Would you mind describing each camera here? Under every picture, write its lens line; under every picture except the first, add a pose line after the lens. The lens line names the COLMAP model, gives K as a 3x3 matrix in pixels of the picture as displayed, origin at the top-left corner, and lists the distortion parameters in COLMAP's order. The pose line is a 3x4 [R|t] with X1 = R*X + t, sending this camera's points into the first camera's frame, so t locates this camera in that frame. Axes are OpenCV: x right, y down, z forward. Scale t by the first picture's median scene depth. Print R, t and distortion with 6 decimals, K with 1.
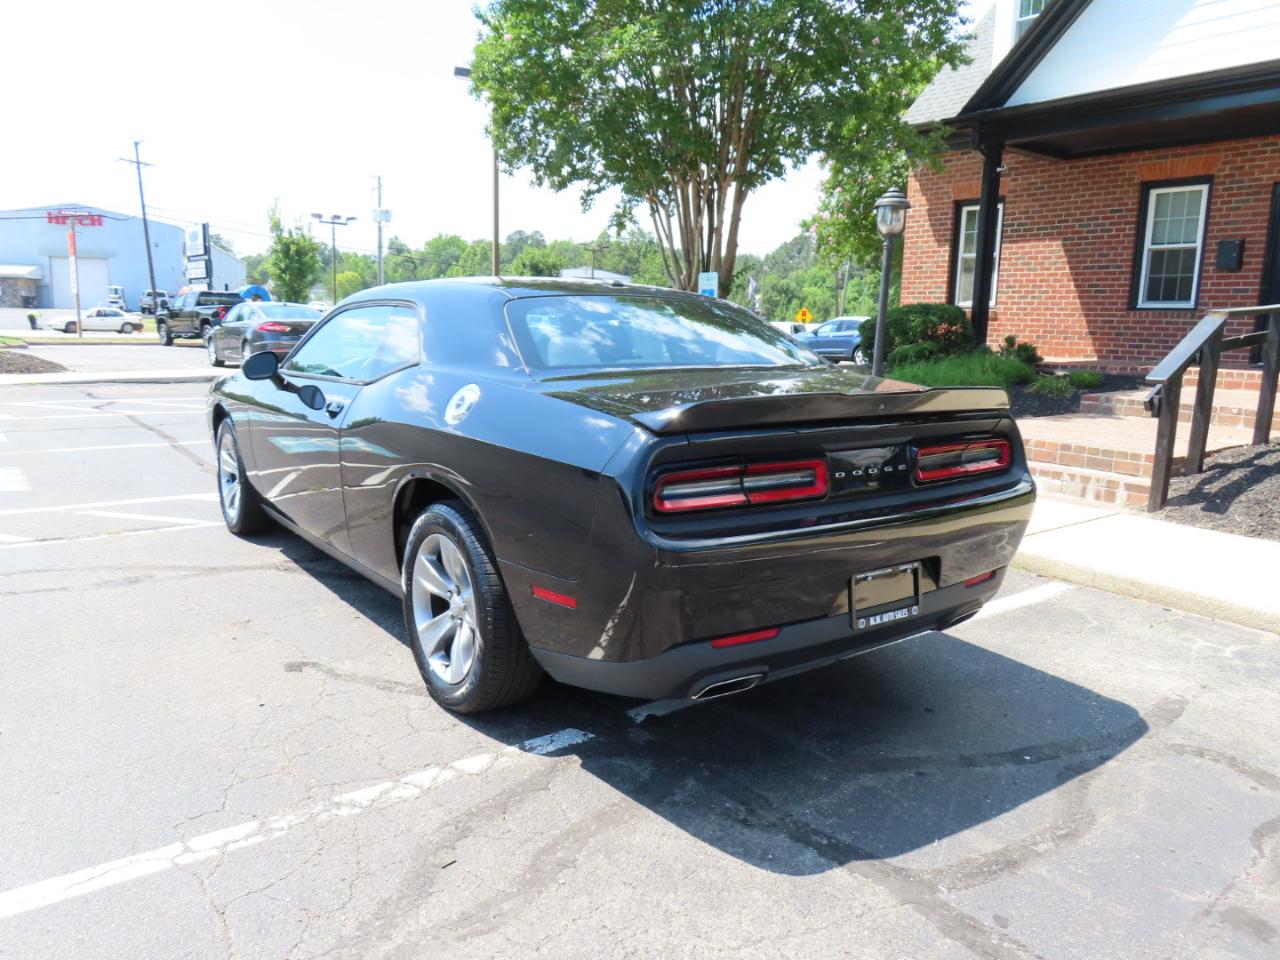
lens RADIAL K [[922.7, 0, 640.0], [0, 922.7, 480.0], [0, 0, 1]] dist [-0.020956, 0.019929]
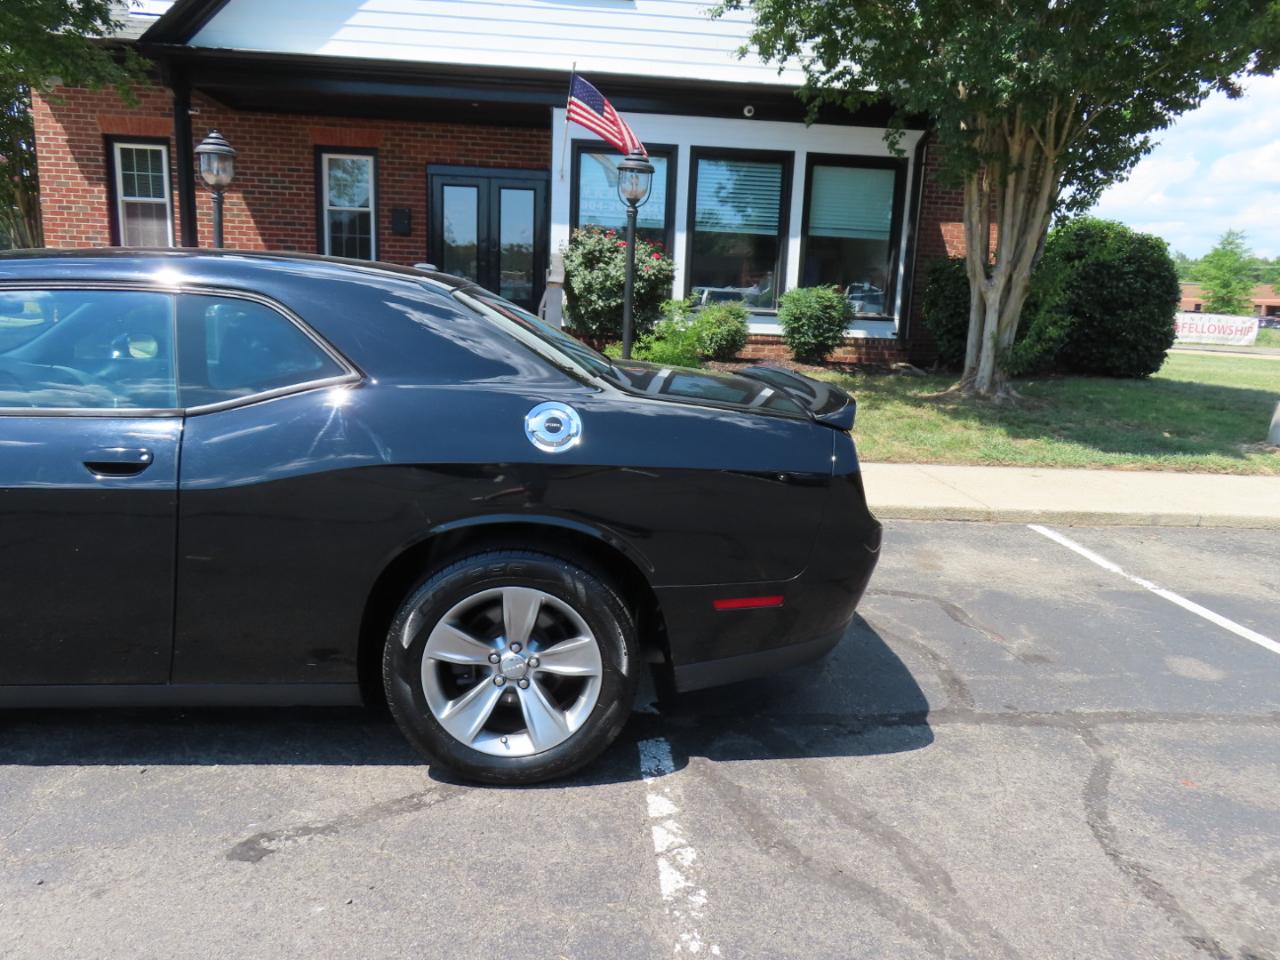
lens RADIAL K [[921.5, 0, 644.7], [0, 921.5, 480.9], [0, 0, 1]] dist [-0.014129, 0.012287]
pose [[0.532784, -0.169236, 0.829156, -0.190949], [0.116404, 0.985142, 0.126277, -0.029080], [-0.838207, 0.029239, 0.544568, 0.103510]]
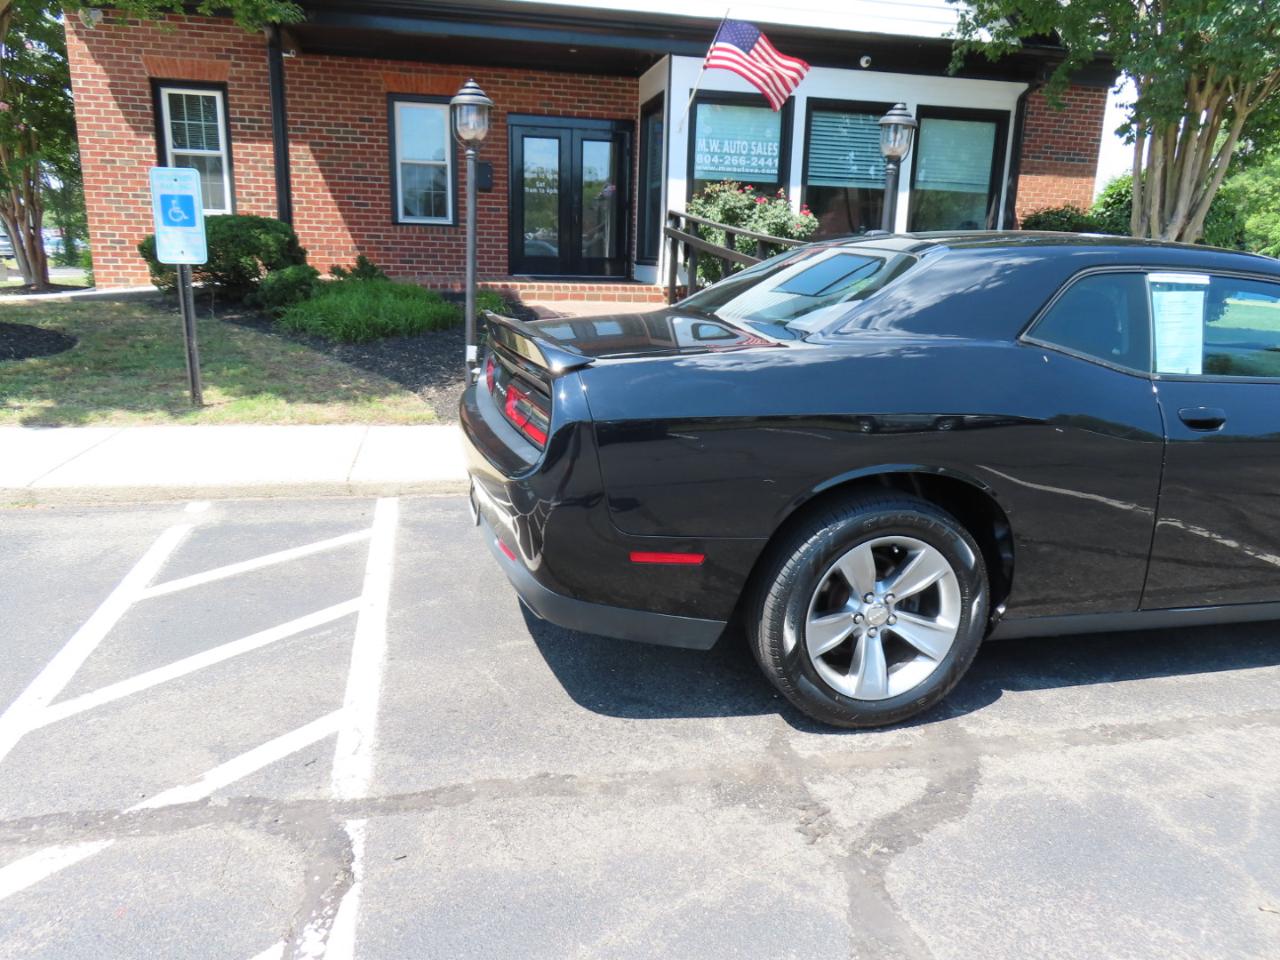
lens RADIAL K [[918.8, 0, 642.0], [0, 918.8, 481.0], [0, 0, 1]] dist [-0.009927, 0.008863]
pose [[0.414382, -0.234242, 0.879442, -0.290934], [0.137331, 0.971339, 0.194011, -0.069058], [-0.899682, 0.040380, 0.434674, 0.326371]]
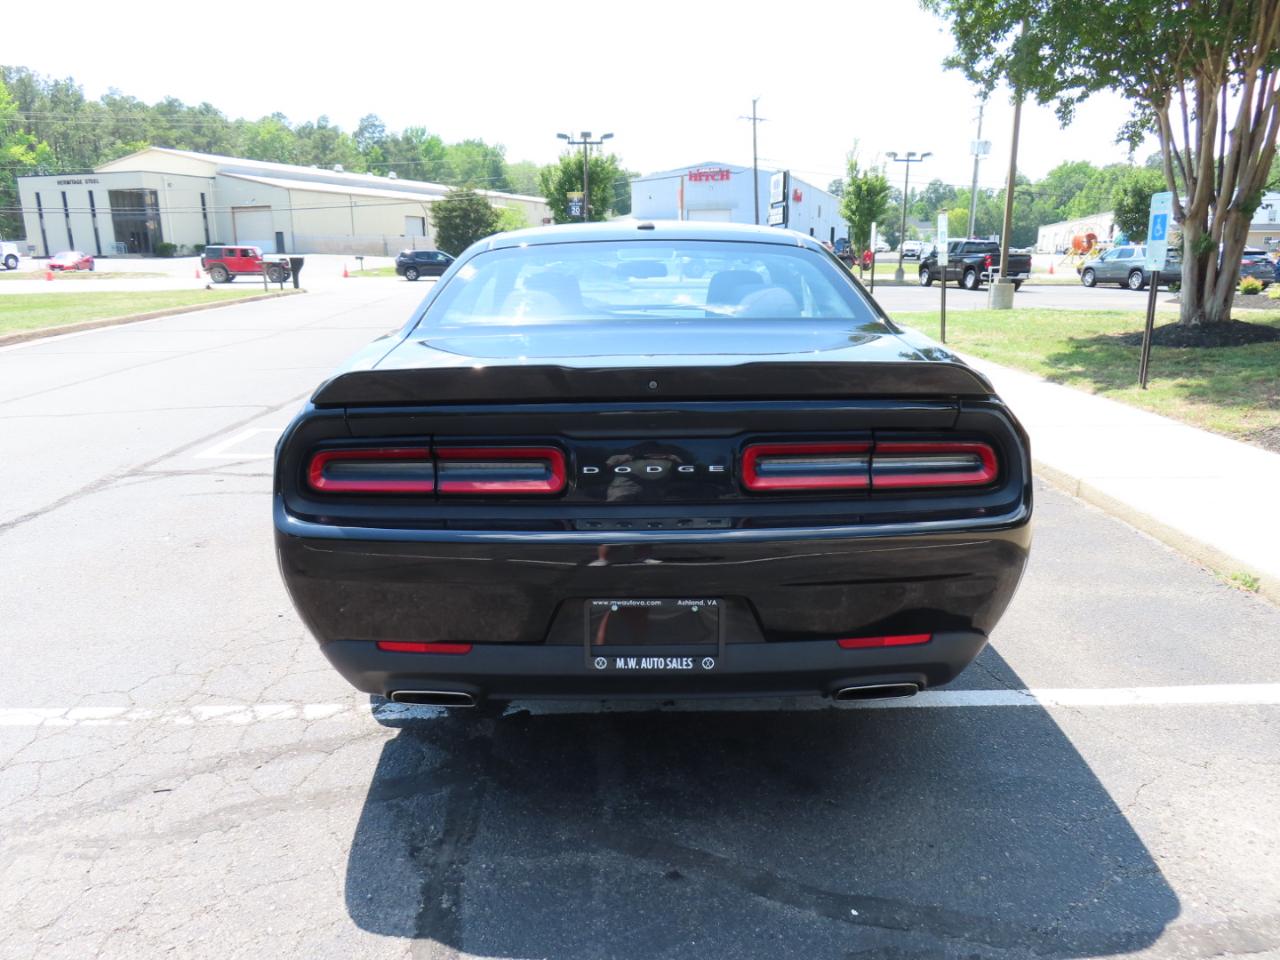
lens RADIAL K [[920.9, 0, 645.5], [0, 920.9, 479.8], [0, 0, 1]] dist [-0.017400, 0.013116]
pose [[0.807573, 0.111359, -0.579160, 0.143517], [-0.074022, 0.993385, 0.087789, -0.014151], [0.585104, -0.028025, 0.810474, 0.080472]]
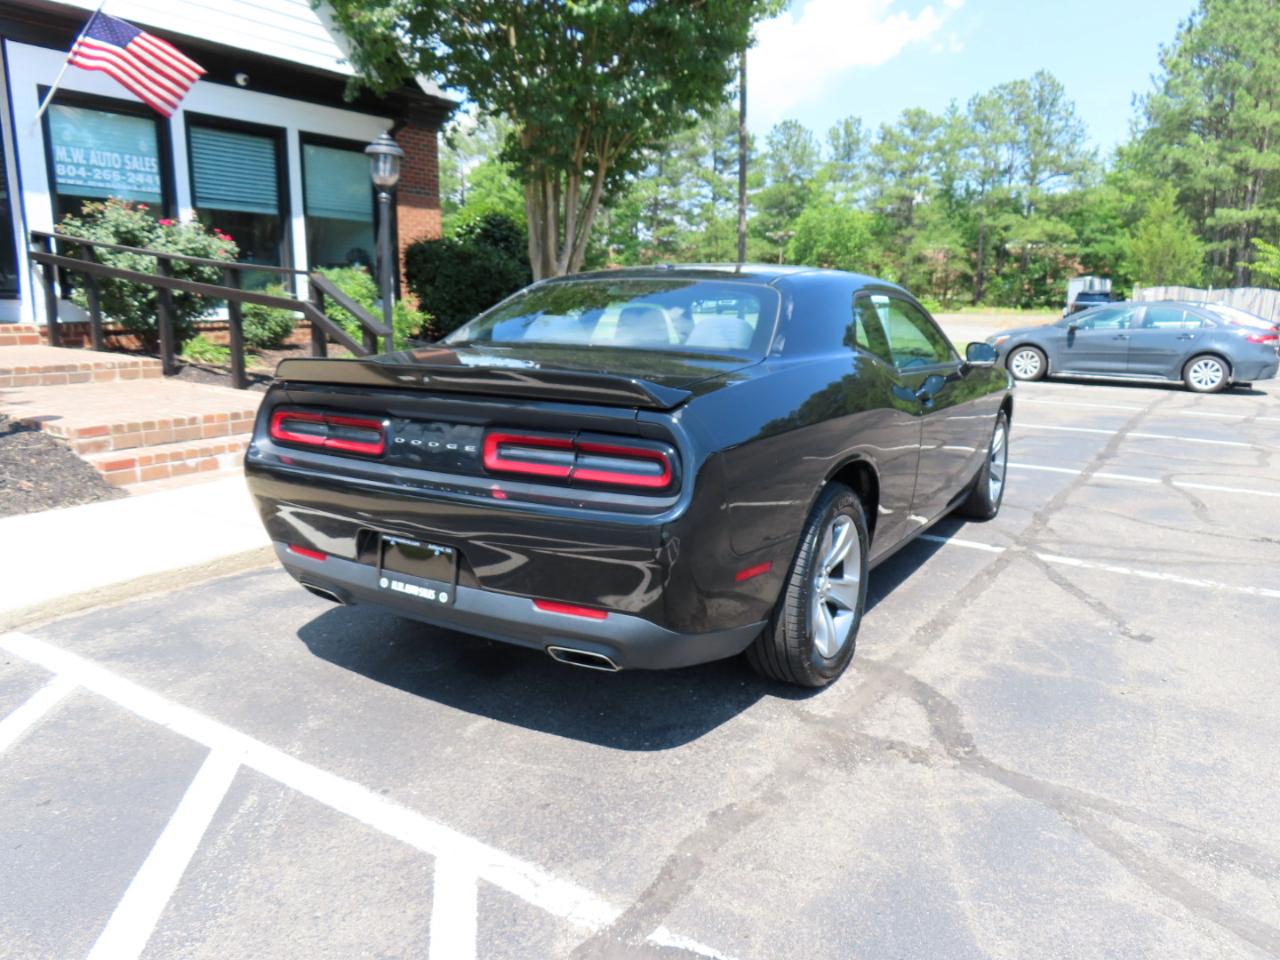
lens RADIAL K [[918.8, 0, 642.0], [0, 918.8, 481.0], [0, 0, 1]] dist [-0.009927, 0.008863]
pose [[-0.331598, -0.219531, 0.917523, -0.298836], [0.137914, 0.950821, 0.277342, -0.094428], [-0.933286, 0.218505, -0.285014, 0.479906]]
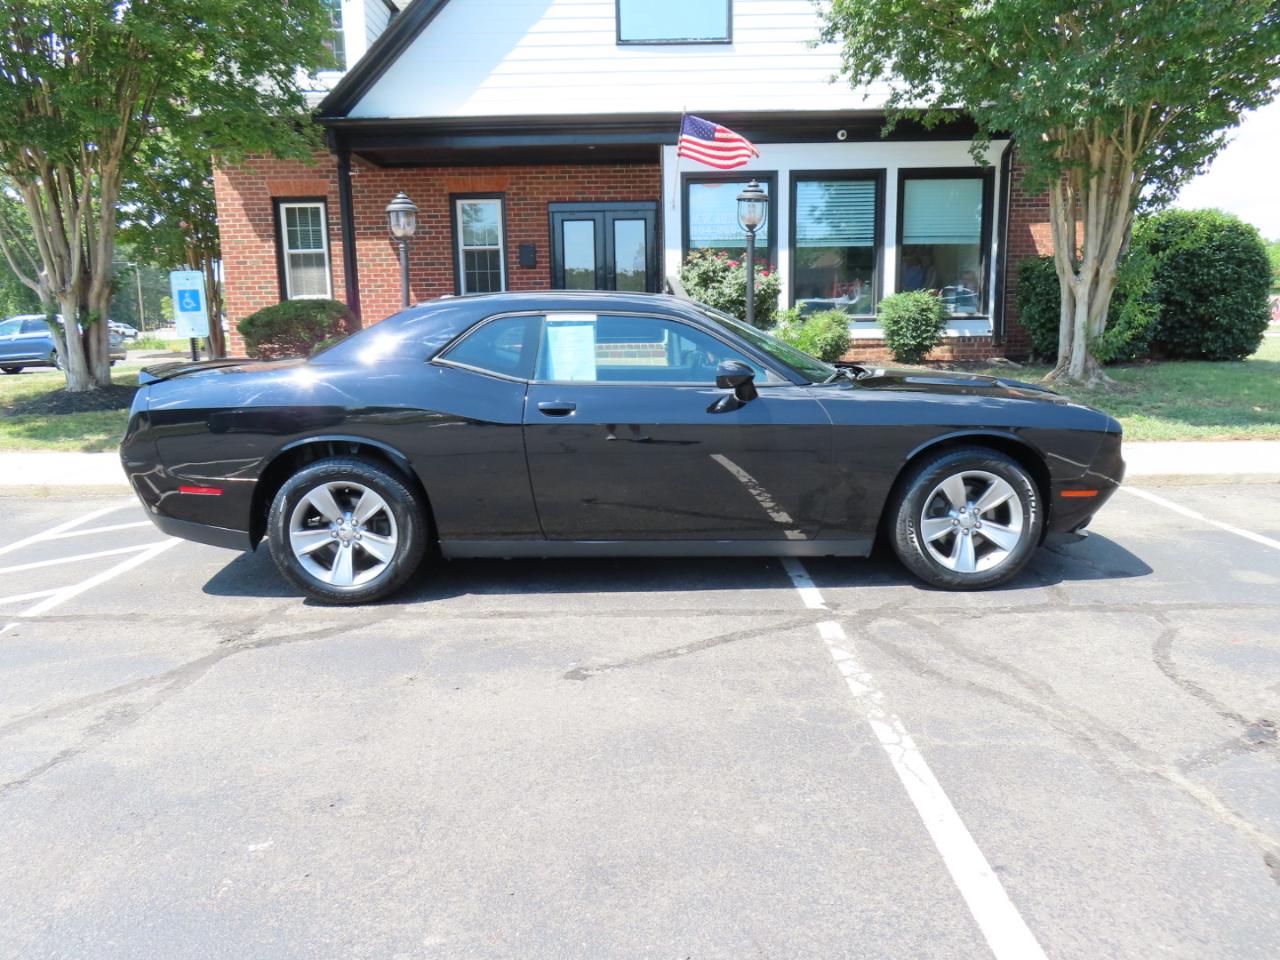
lens RADIAL K [[921.2, 0, 642.1], [0, 921.2, 479.0], [0, 0, 1]] dist [-0.008831, 0.003132]
pose [[0.607161, -0.174190, 0.775250, -0.284610], [0.166093, 0.981944, 0.090551, -0.023947], [-0.777025, 0.073784, 0.625130, 0.076649]]
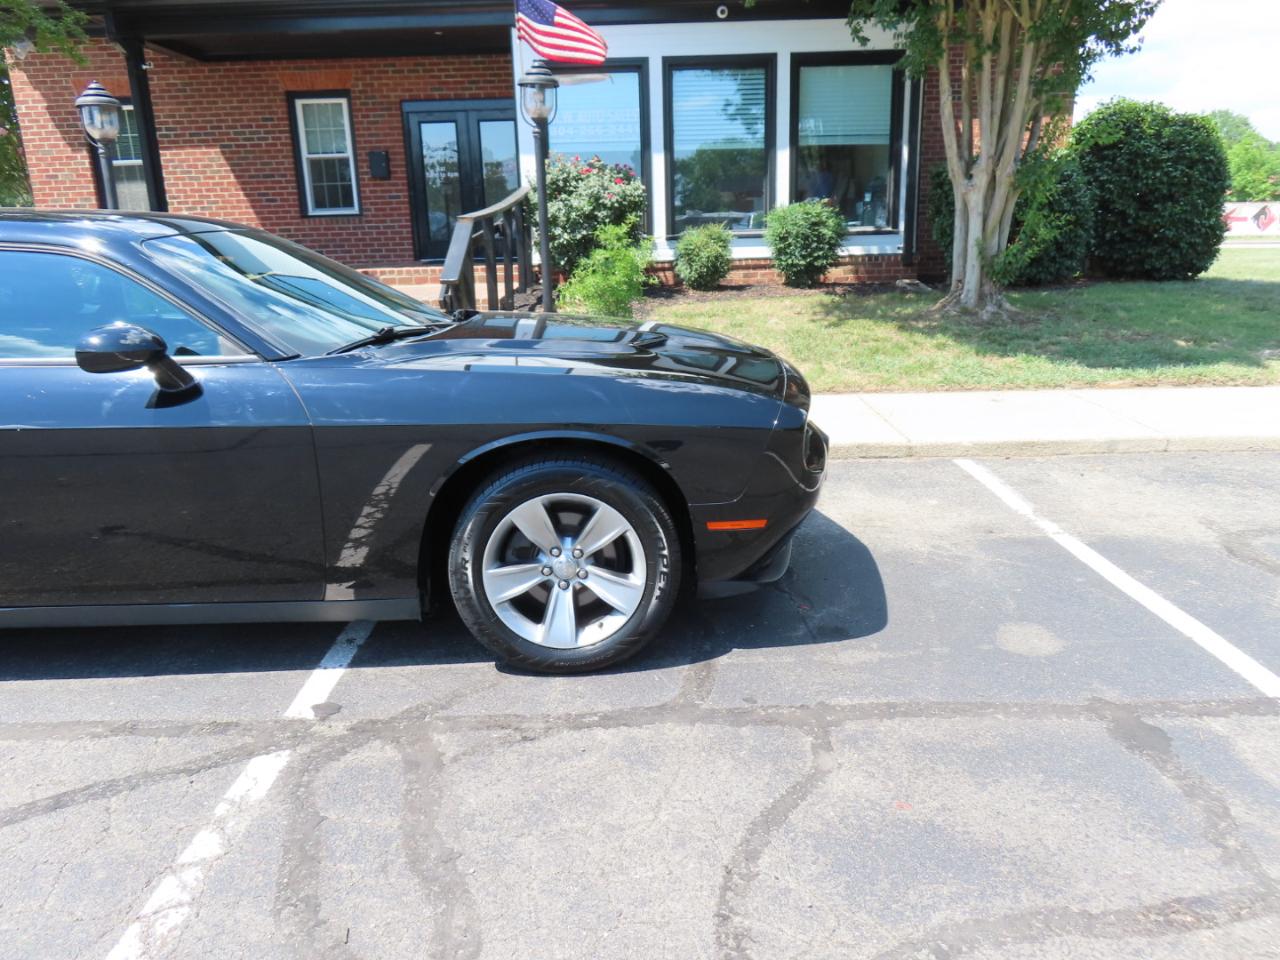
lens RADIAL K [[920.4, 0, 643.9], [0, 920.4, 480.6], [0, 0, 1]] dist [-0.008821, 0.004445]
pose [[0.604183, -0.250108, 0.756577, -0.097564], [0.176496, 0.967885, 0.179017, -0.013618], [-0.777053, 0.025374, 0.628923, 0.044900]]
